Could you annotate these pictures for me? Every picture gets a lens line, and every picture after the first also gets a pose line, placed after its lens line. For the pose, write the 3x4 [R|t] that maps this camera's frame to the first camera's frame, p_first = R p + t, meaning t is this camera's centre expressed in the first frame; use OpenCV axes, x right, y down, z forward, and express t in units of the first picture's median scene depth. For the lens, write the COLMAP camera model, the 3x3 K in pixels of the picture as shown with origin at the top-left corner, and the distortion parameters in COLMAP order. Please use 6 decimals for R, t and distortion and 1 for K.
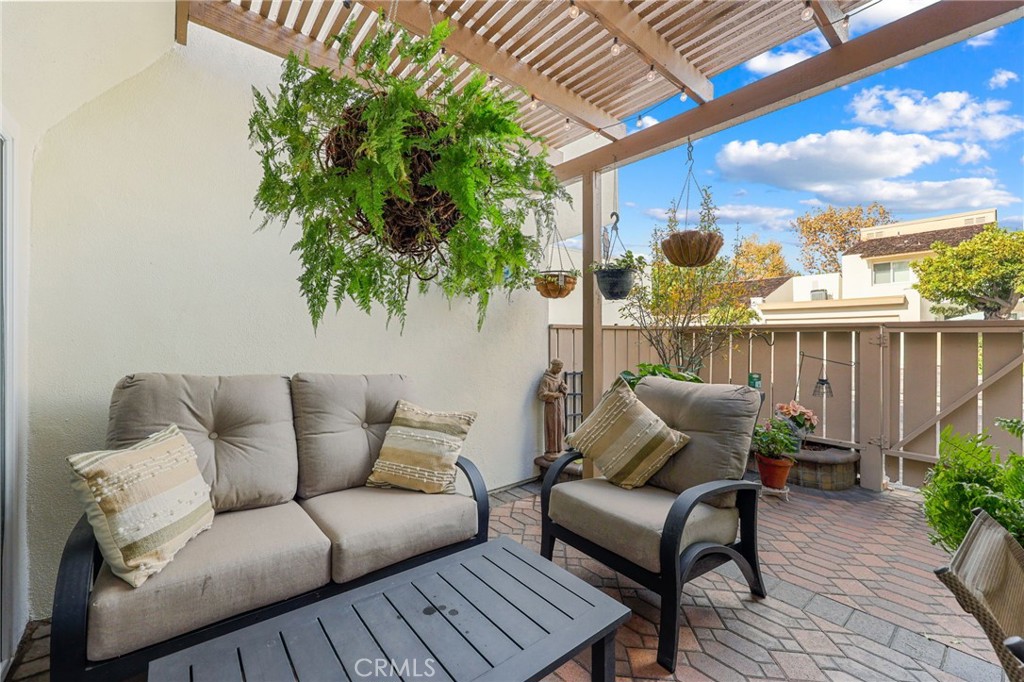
lens RADIAL K [[415.4, 0, 512.6], [0, 415.4, 336.5], [0, 0, 1]] dist [0.002776, 0.000766]
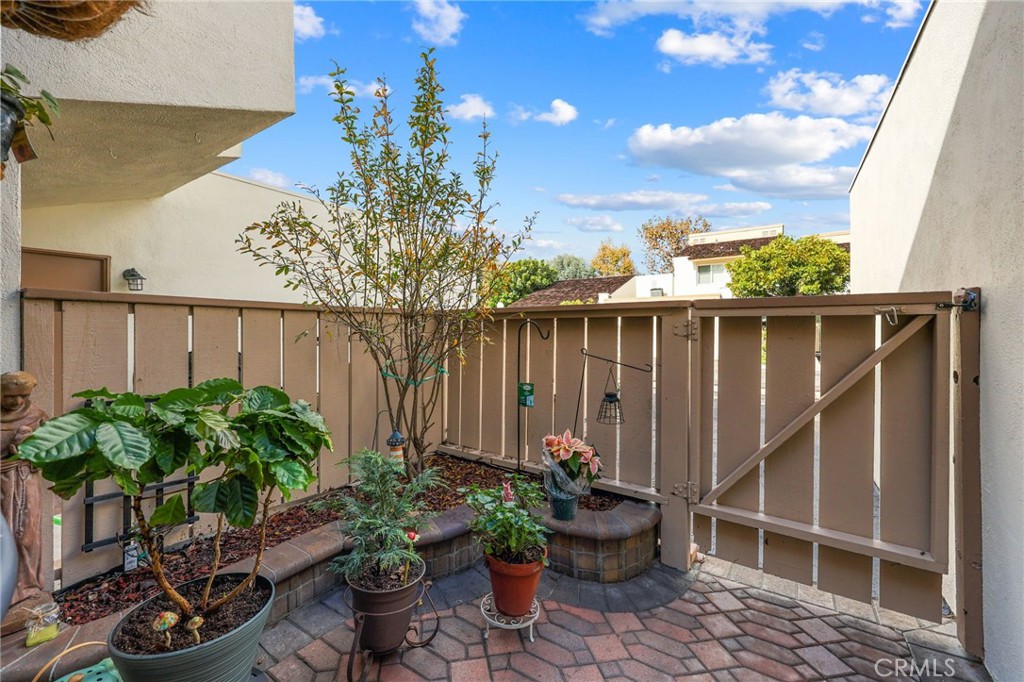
lens RADIAL K [[415.4, 0, 513.4], [0, 415.4, 335.4], [0, 0, 1]] dist [0.002776, 0.000766]
pose [[0.957350, -0.000307, 0.288931, 0.396550], [-0.002286, 0.999960, 0.008639, 0.011636], [-0.288922, -0.008931, 0.957311, 0.420421]]
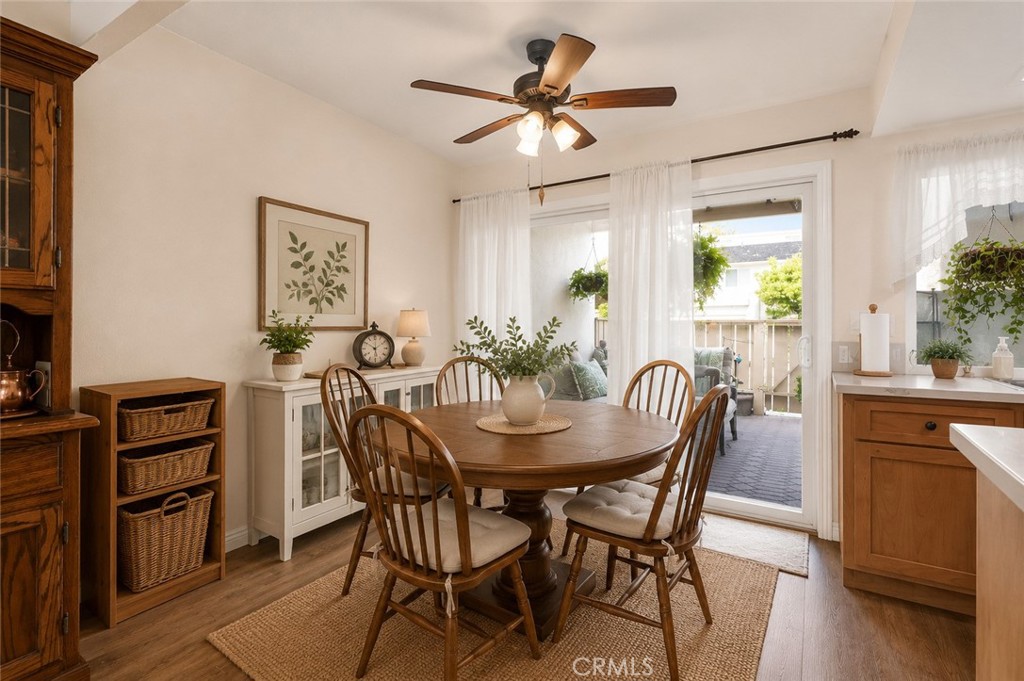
lens RADIAL K [[489.0, 0, 514.1], [0, 489.0, 336.9], [0, 0, 1]] dist [-0.014530, -0.000383]
pose [[0.946917, 0.004586, 0.321446, -0.681929], [-0.007235, 0.999949, 0.007048, 0.028214], [-0.321397, -0.008999, 0.946902, -0.536899]]
